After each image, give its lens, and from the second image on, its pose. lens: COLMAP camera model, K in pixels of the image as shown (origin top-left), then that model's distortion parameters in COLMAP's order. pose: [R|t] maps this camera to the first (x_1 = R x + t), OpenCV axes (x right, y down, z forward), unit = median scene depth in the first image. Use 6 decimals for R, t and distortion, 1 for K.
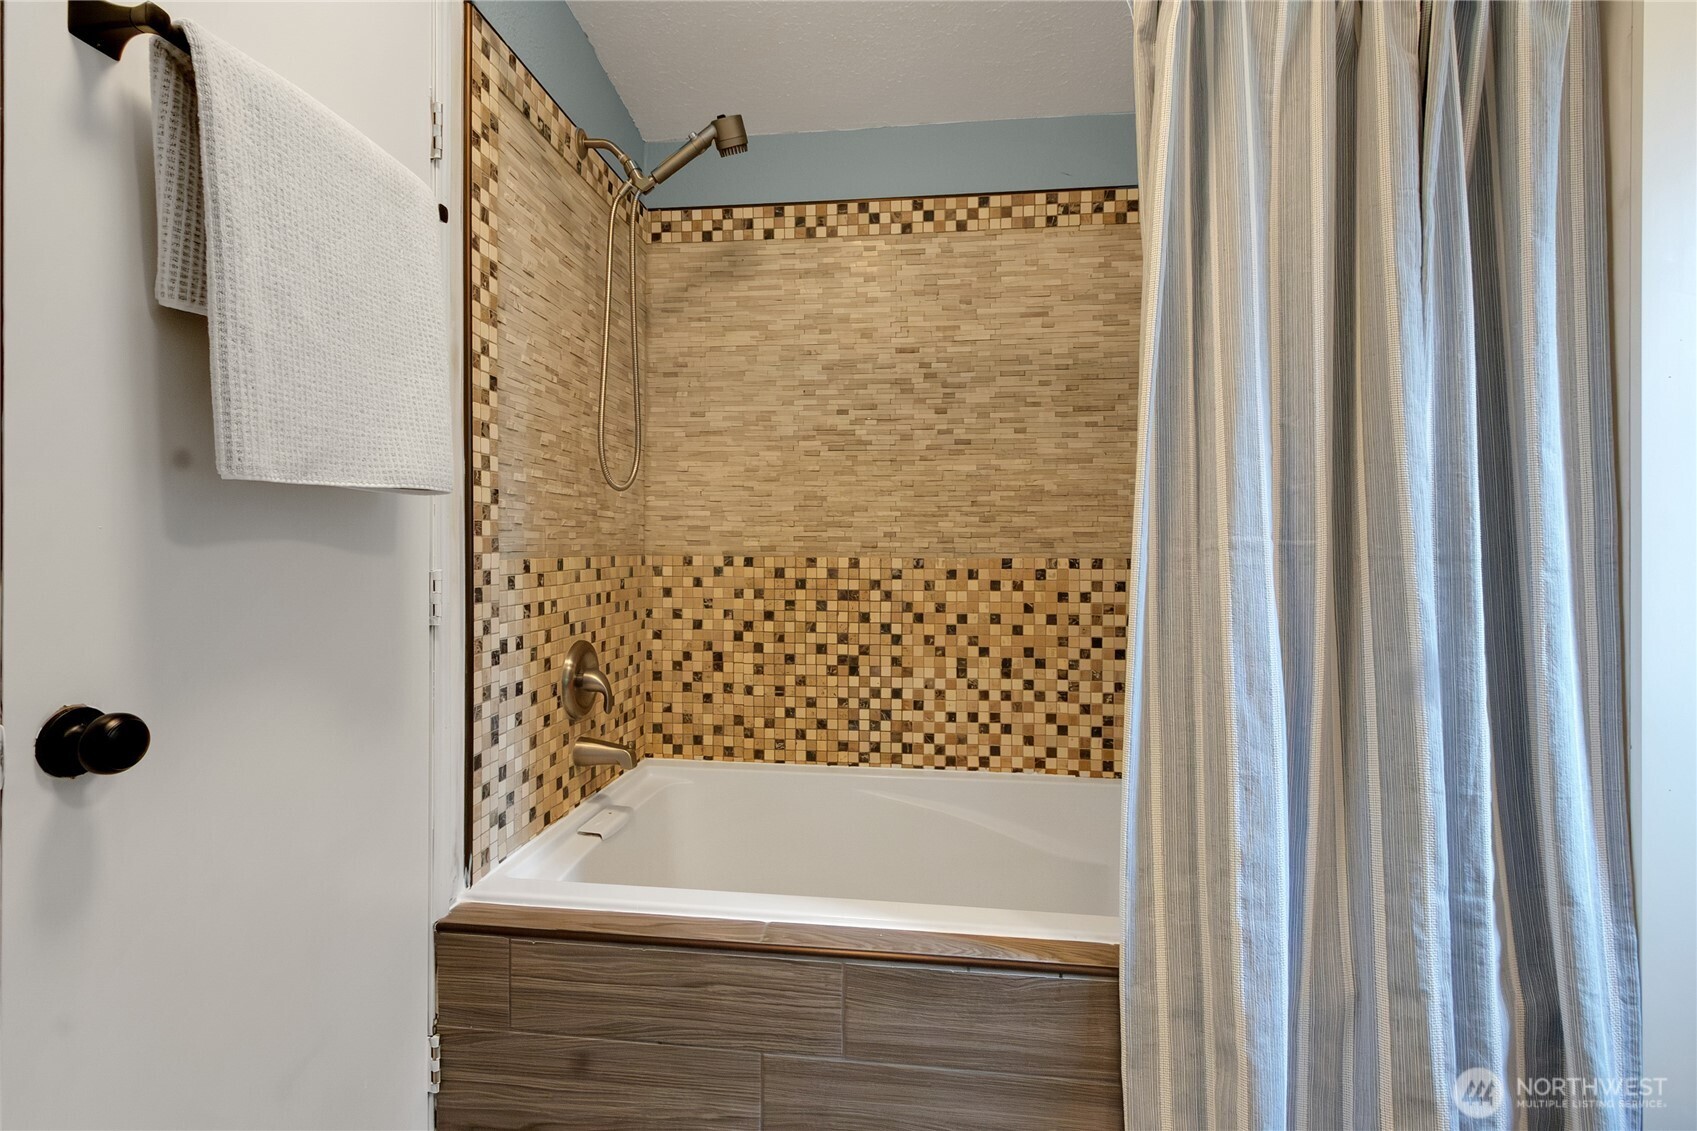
lens RADIAL K [[749.7, 0, 845.3], [0, 749.7, 497.2], [0, 0, 1]] dist [0.002036, -0.001117]
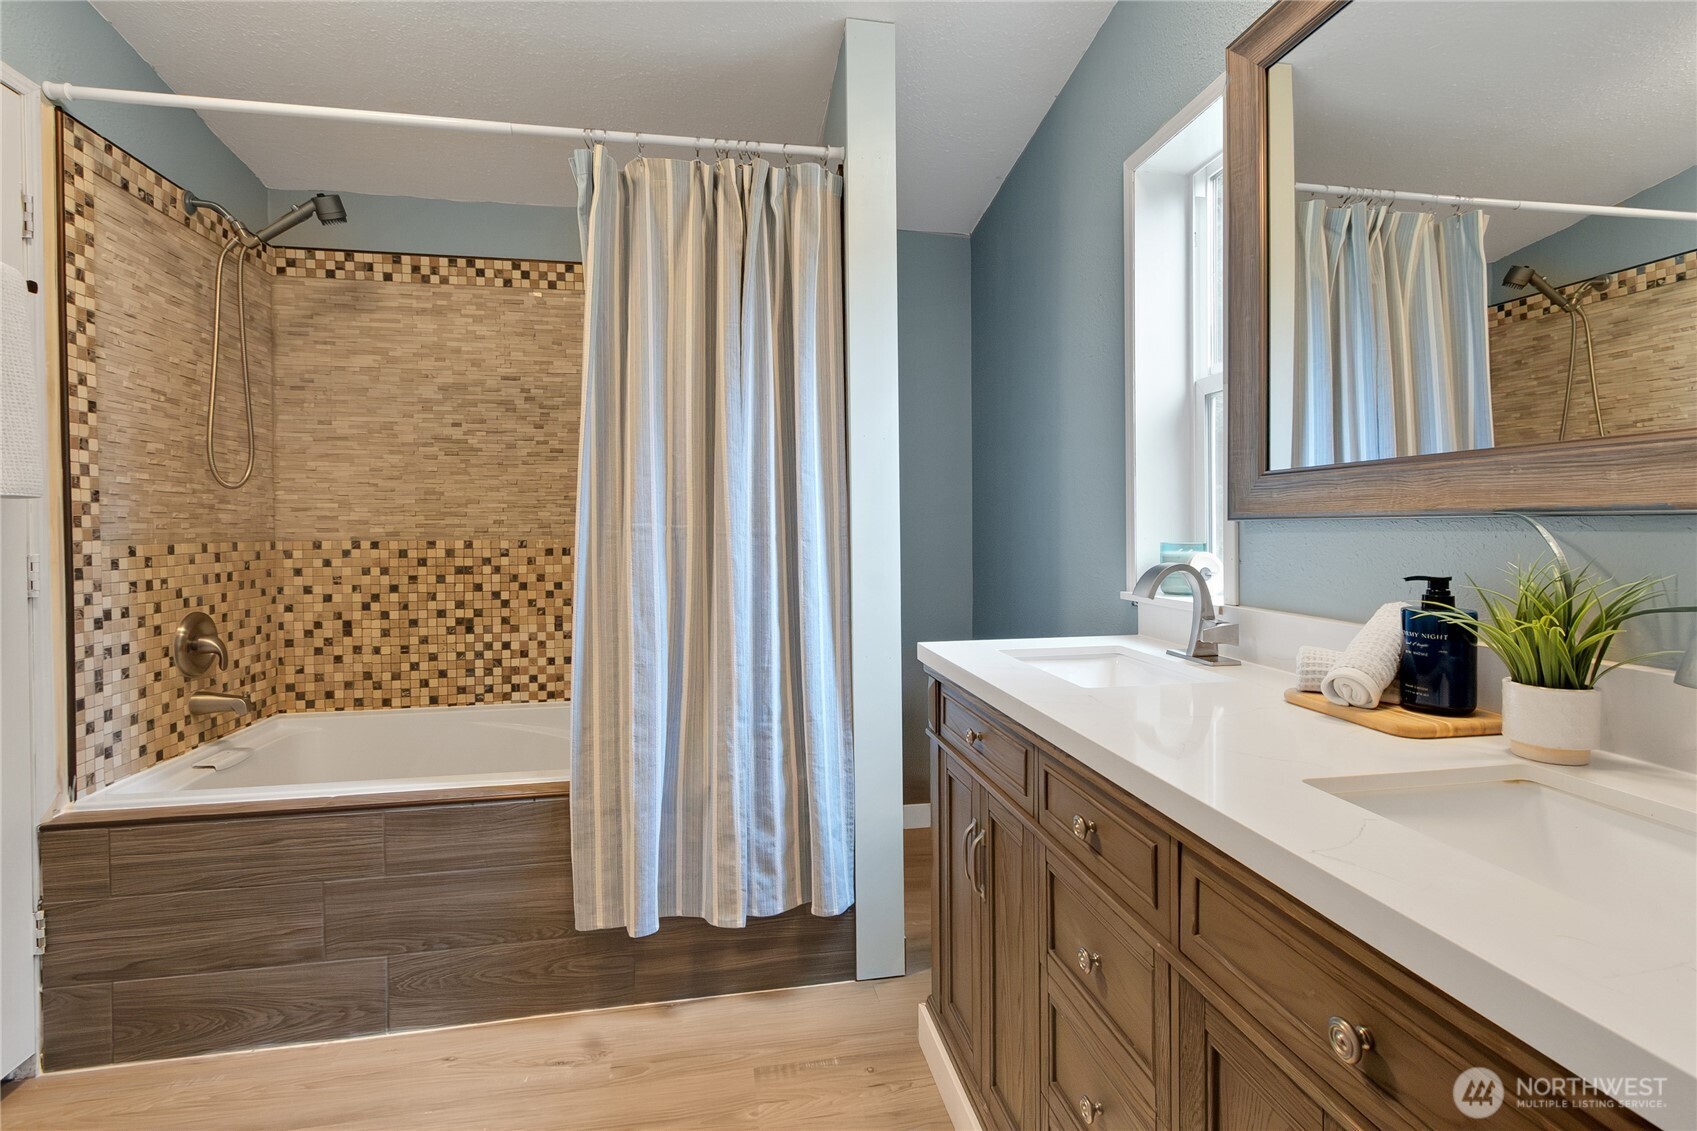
lens RADIAL K [[749.7, 0, 845.3], [0, 749.7, 497.2], [0, 0, 1]] dist [0.002036, -0.001117]
pose [[0.957650, 0.000364, 0.287934, 0.266760], [-0.007333, 0.999706, 0.023124, -0.026699], [-0.287840, -0.024256, 0.957371, -0.404420]]
